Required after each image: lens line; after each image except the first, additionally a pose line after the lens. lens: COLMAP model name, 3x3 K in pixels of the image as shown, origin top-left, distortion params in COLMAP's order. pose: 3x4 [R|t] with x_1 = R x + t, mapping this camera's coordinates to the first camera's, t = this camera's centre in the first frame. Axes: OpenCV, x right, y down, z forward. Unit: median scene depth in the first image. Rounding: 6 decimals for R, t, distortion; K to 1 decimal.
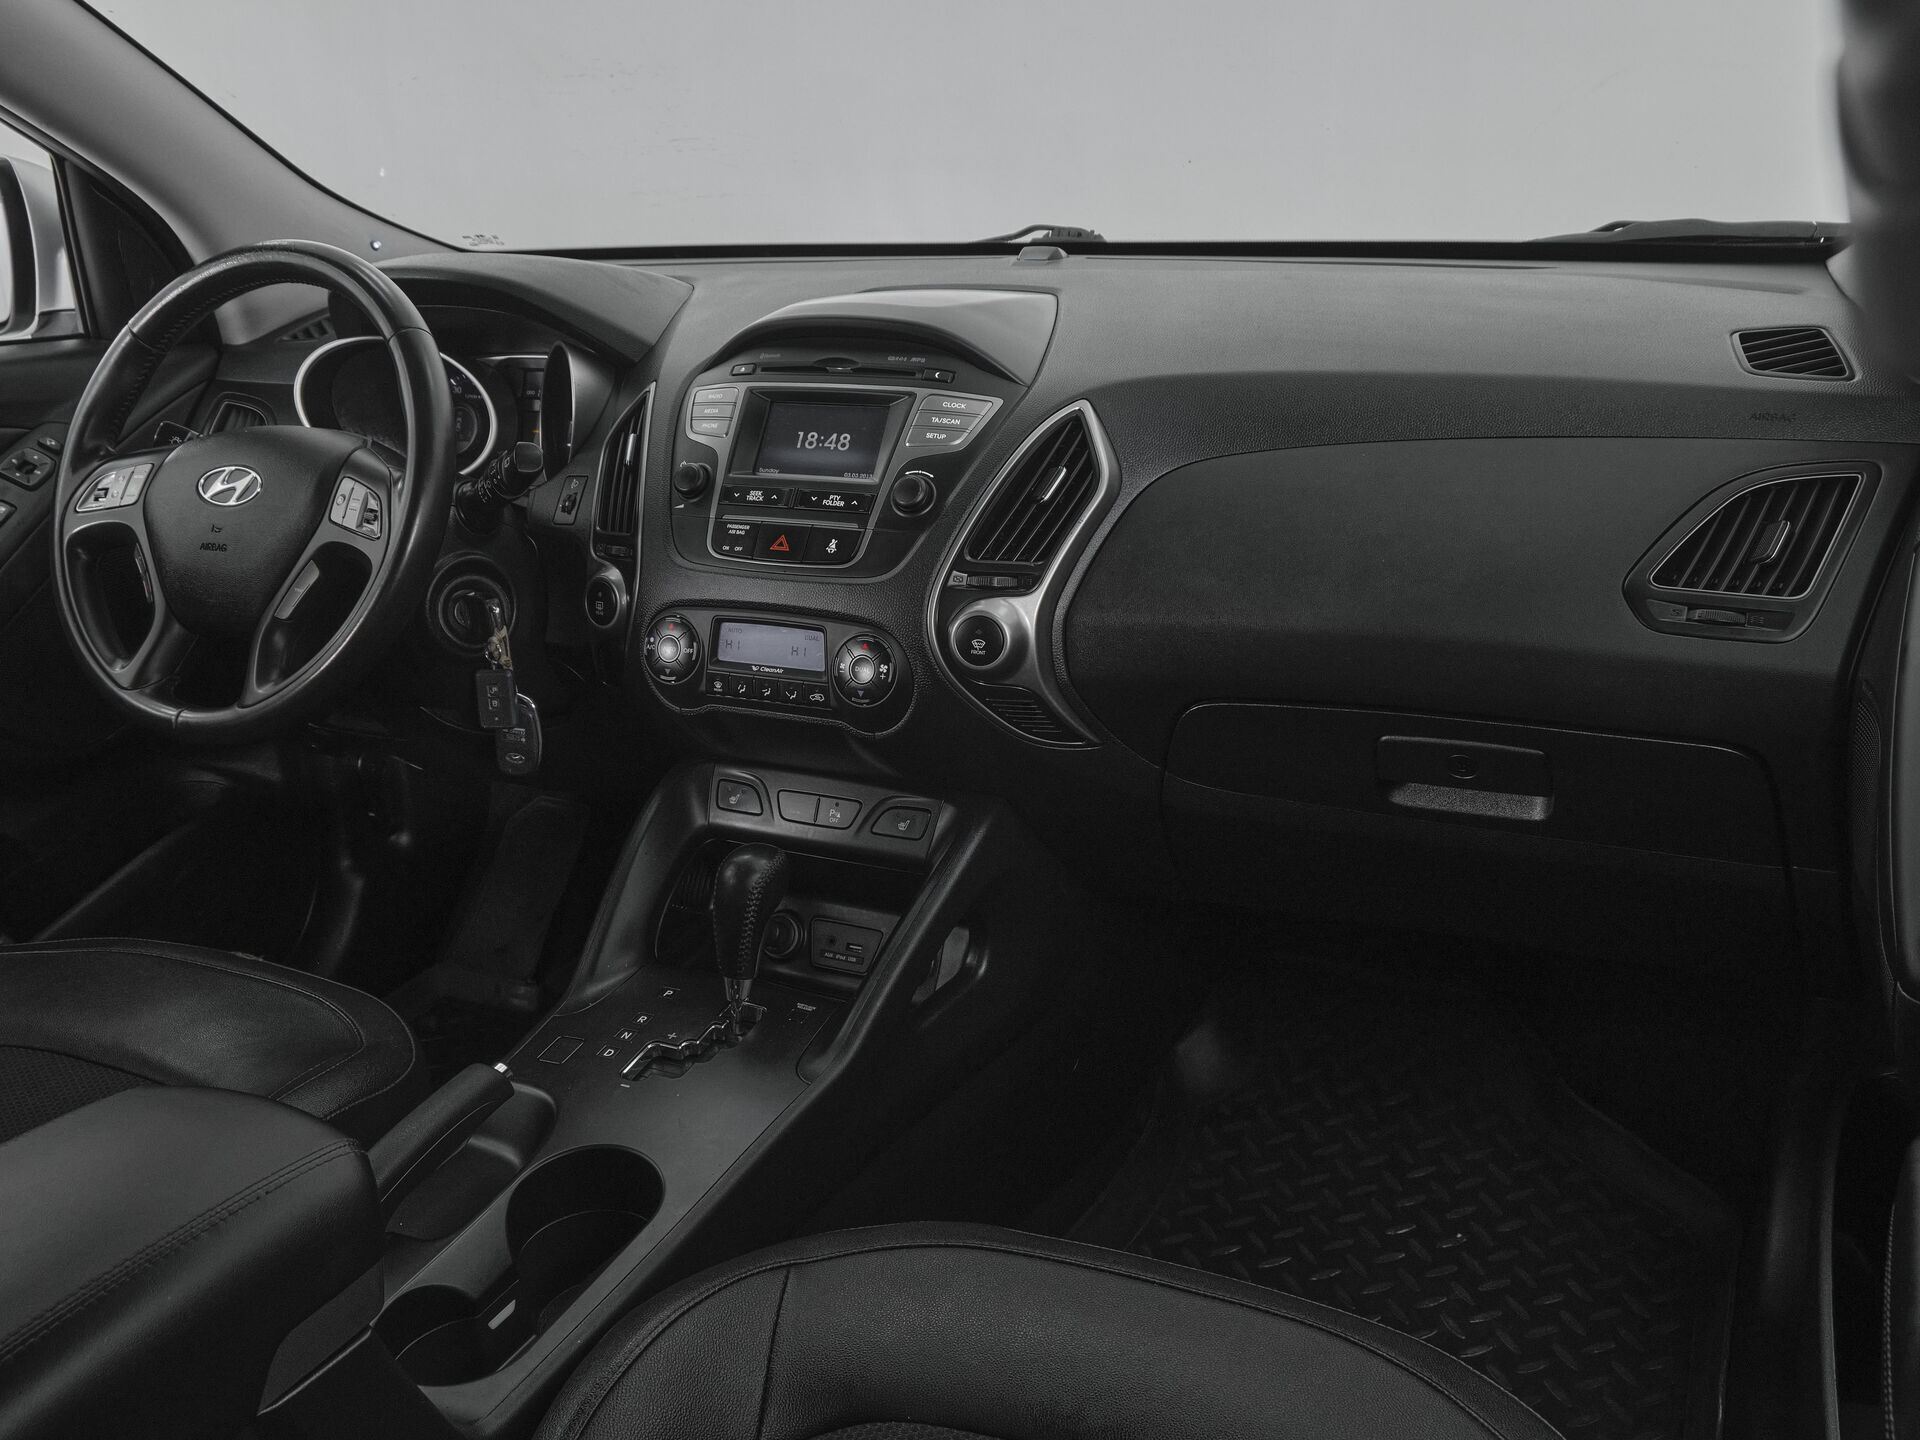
lens RADIAL K [[1683.4, 0, 966.2], [0, 1683.4, 713.7], [0, 0, 1]] dist [-0.027982, -0.004801]
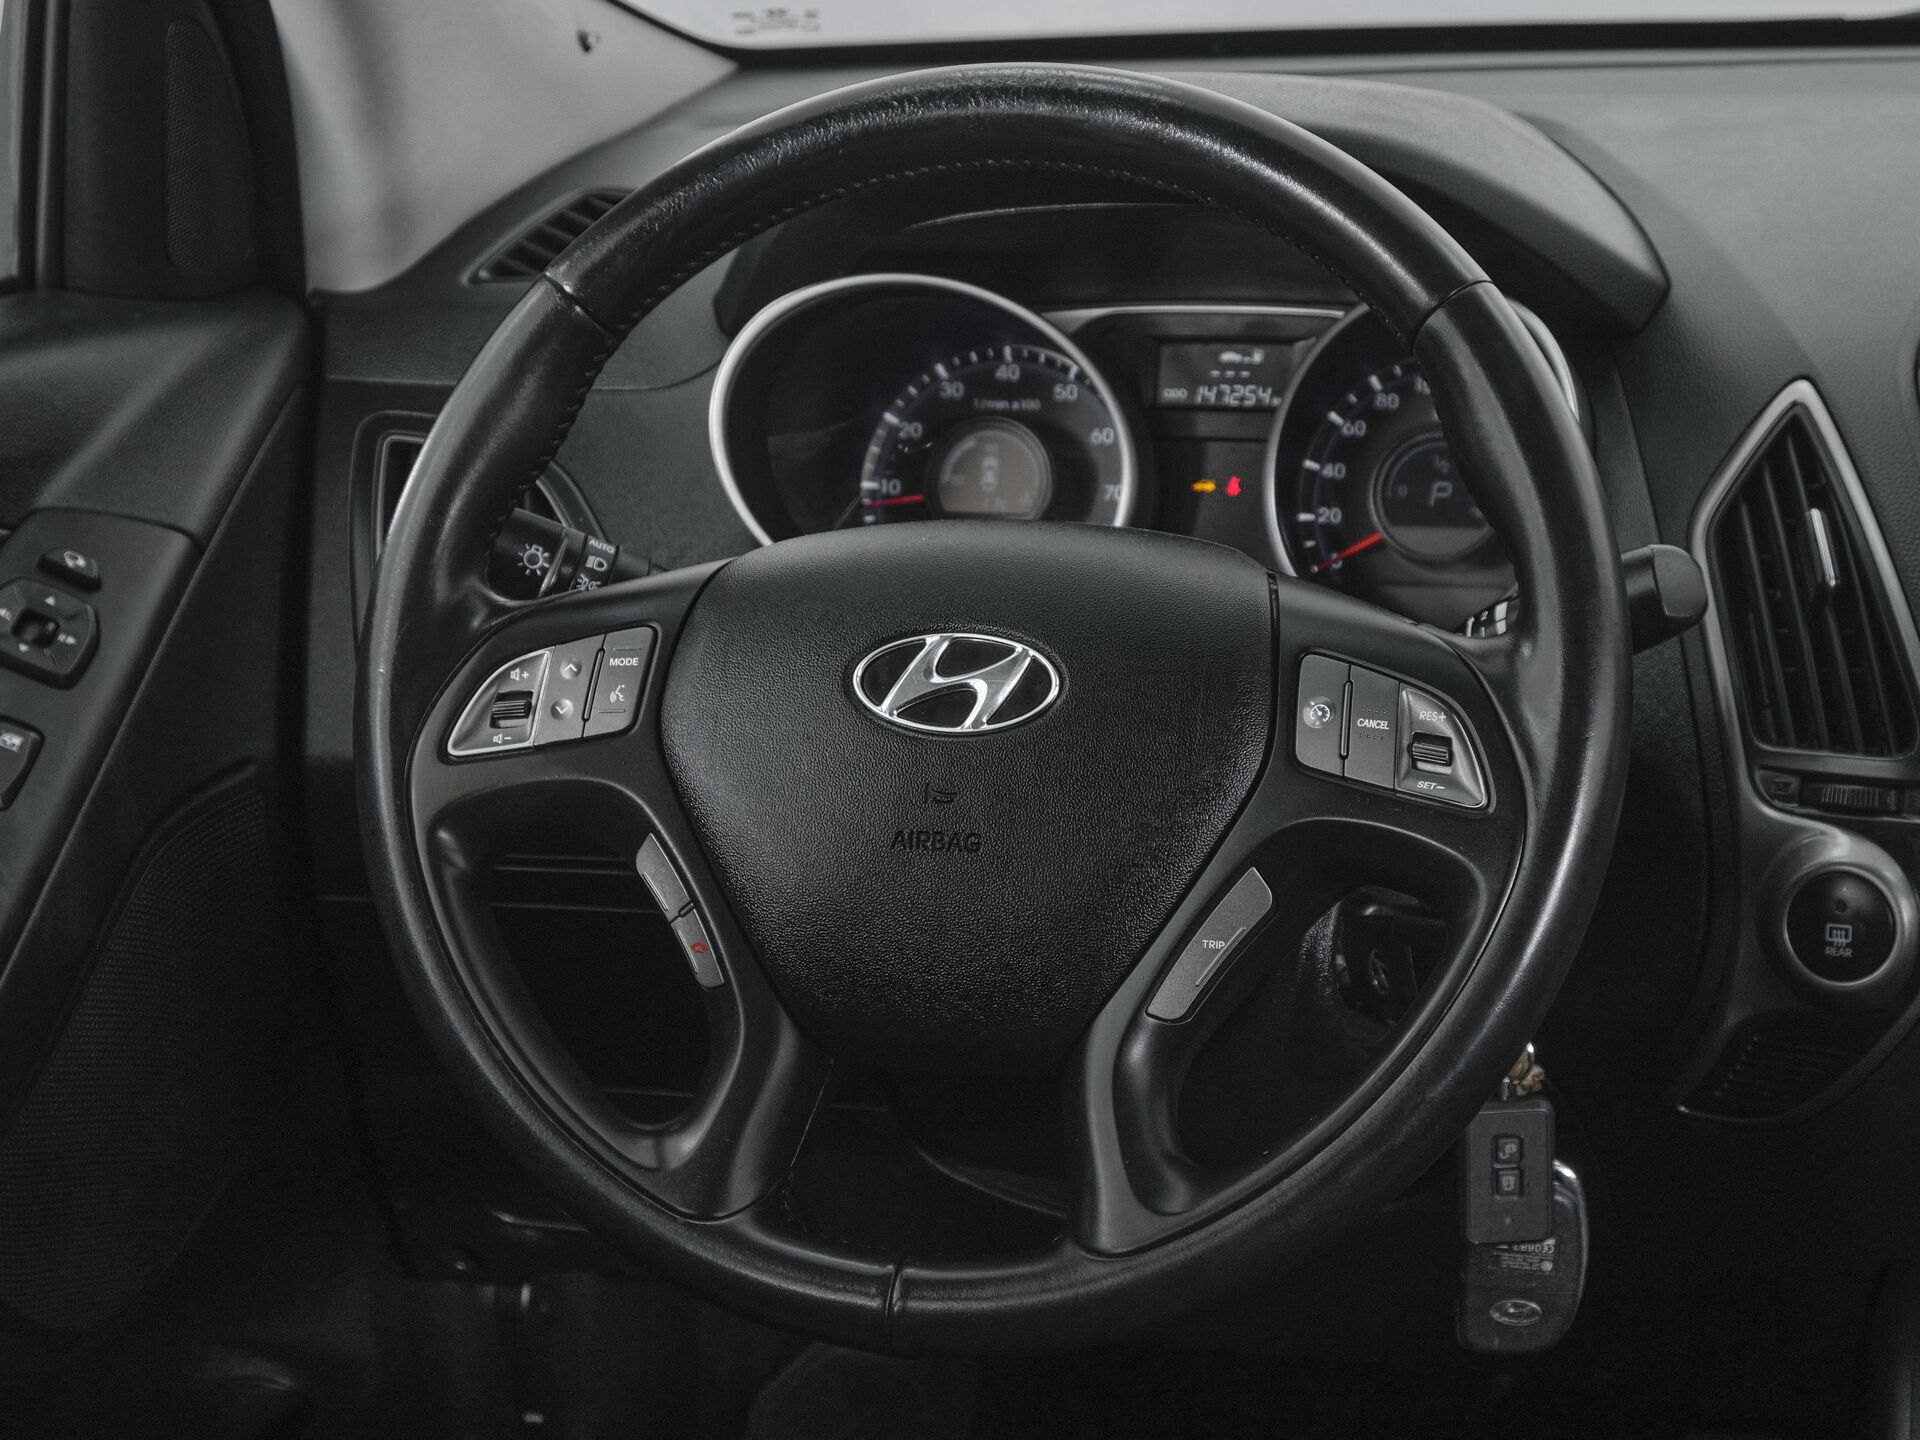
lens RADIAL K [[3653.7, 0, 913.1], [0, 3653.7, 641.2], [0, 0, 1]] dist [-0.042638, 0.000000]
pose [[0.989222, -0.042257, 0.140197, -0.578840], [0.053833, 0.995354, -0.079829, -0.078937], [-0.136172, 0.086516, 0.986900, 0.154194]]
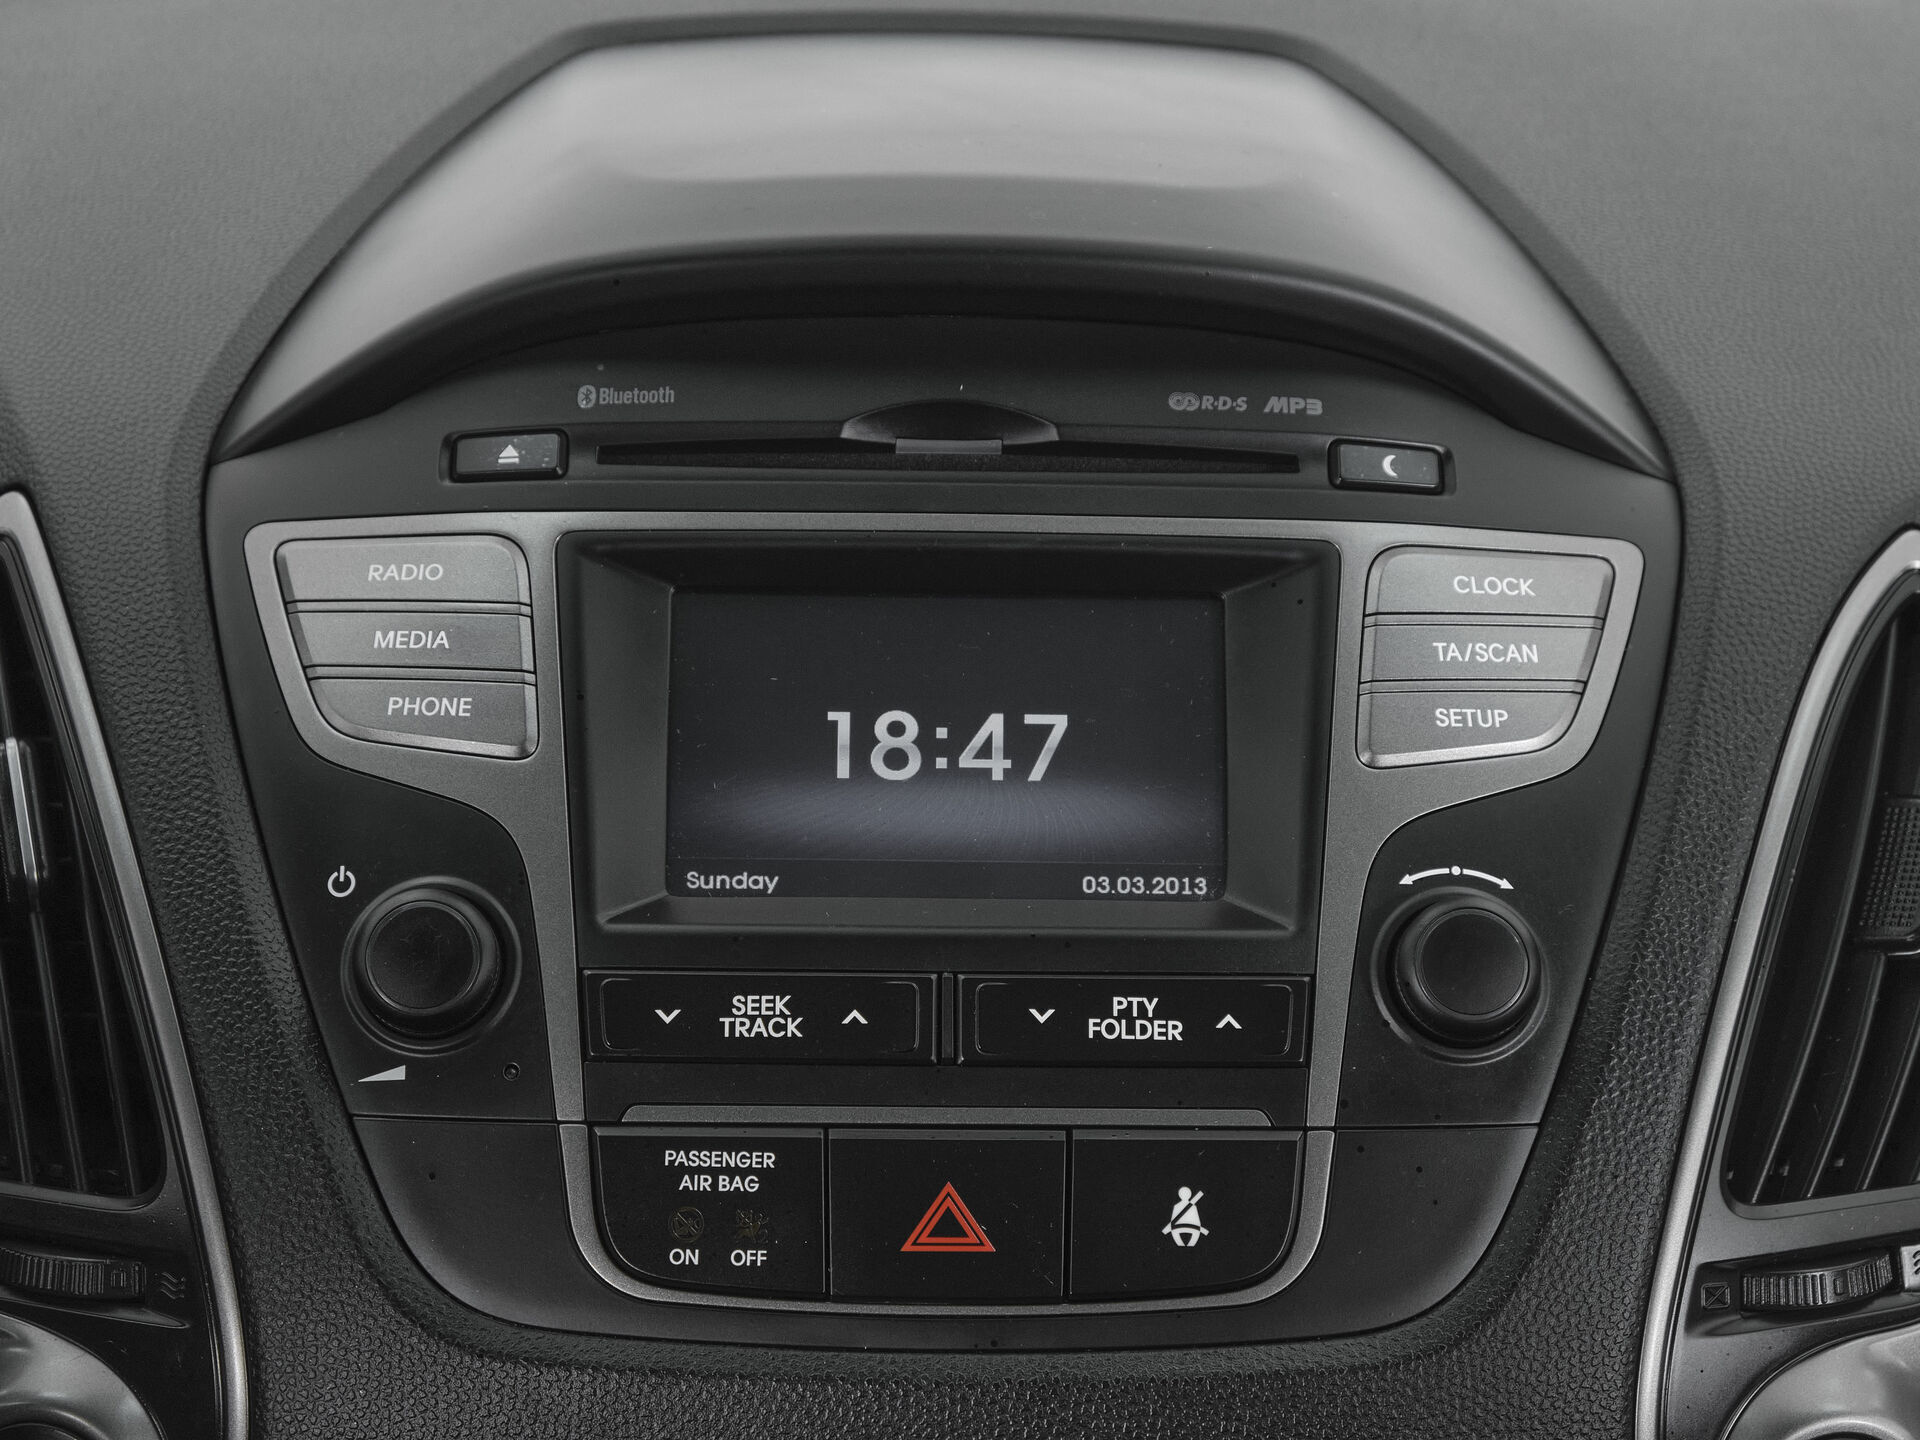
lens RADIAL K [[3600.4, 0, 944.3], [0, 3600.4, 732.3], [0, 0, 1]] dist [-0.019327, 0.000000]
pose [[0.899731, -0.108849, 0.422653, -0.311250], [0.097351, 0.994055, 0.048768, -0.190228], [-0.425449, -0.002732, 0.904978, 0.516983]]
